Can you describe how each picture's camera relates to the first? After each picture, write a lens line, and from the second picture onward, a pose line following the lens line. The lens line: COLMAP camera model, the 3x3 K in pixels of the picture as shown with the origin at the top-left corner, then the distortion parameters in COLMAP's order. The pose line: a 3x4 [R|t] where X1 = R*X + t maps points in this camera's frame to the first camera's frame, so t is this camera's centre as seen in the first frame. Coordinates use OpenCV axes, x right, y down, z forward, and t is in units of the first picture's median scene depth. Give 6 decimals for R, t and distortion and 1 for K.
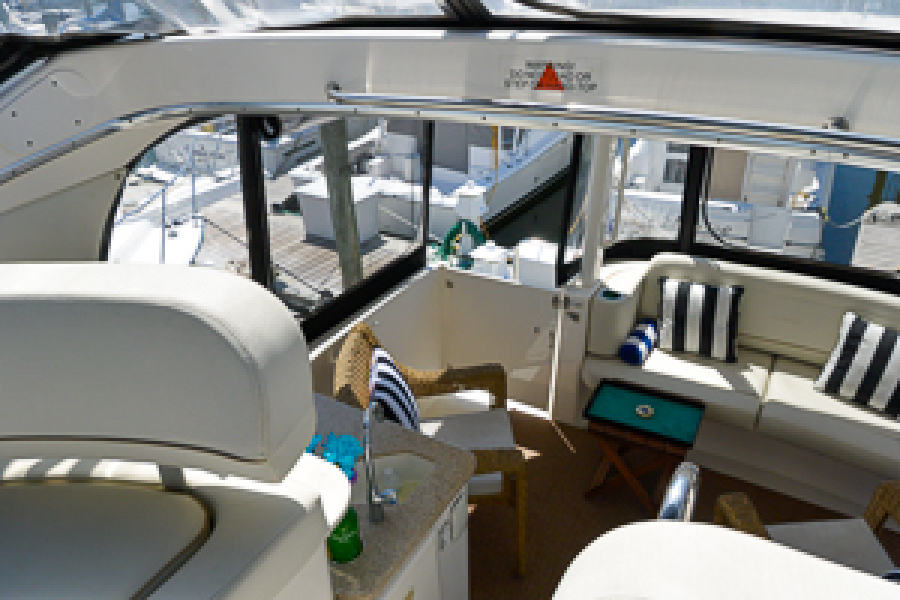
lens RADIAL K [[676.8, 0, 452.1], [0, 676.8, 306.5], [0, 0, 1]] dist [-0.015053, -0.026238]
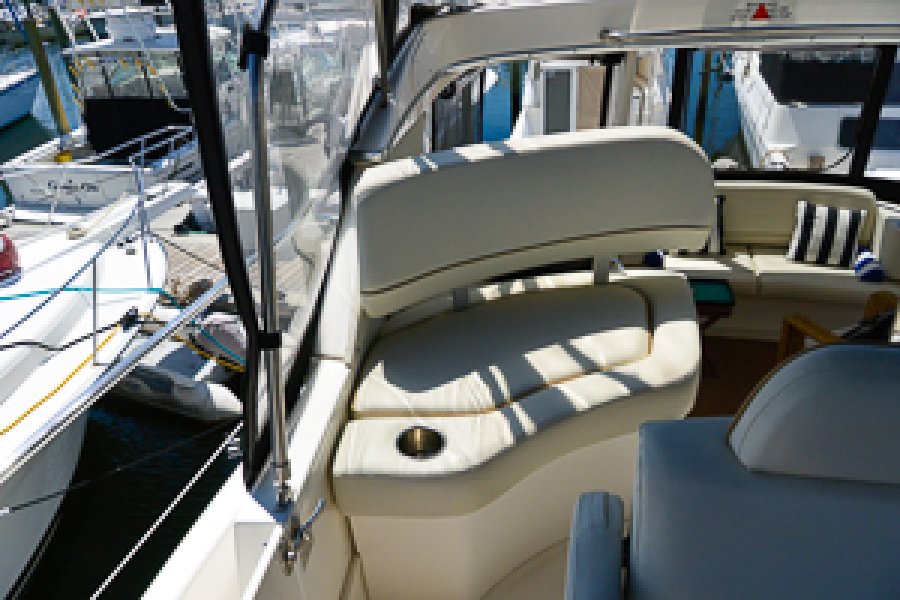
lens RADIAL K [[676.8, 0, 452.1], [0, 676.8, 306.5], [0, 0, 1]] dist [-0.015053, -0.026238]
pose [[0.960115, -0.153502, 0.233700, -0.422128], [0.157962, 0.987445, -0.000372, 0.101771], [-0.230709, 0.037273, 0.972309, -0.160758]]
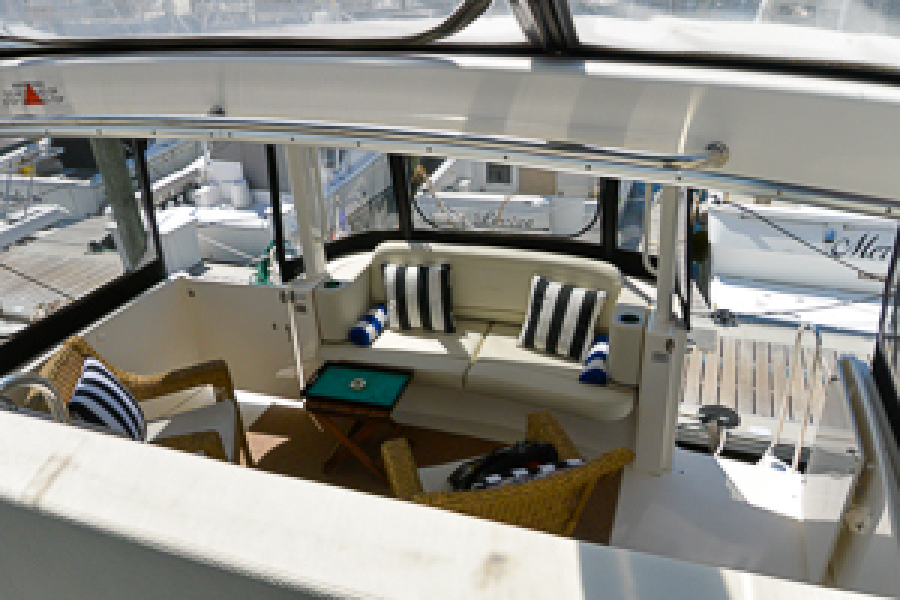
lens RADIAL K [[683.9, 0, 431.2], [0, 683.9, 289.2], [0, 0, 1]] dist [0.013317, -0.063095]
pose [[0.981956, -0.116519, 0.148951, 0.224149], [0.124074, 0.991365, -0.042445, 0.056198], [-0.142719, 0.060160, 0.987933, -0.111767]]
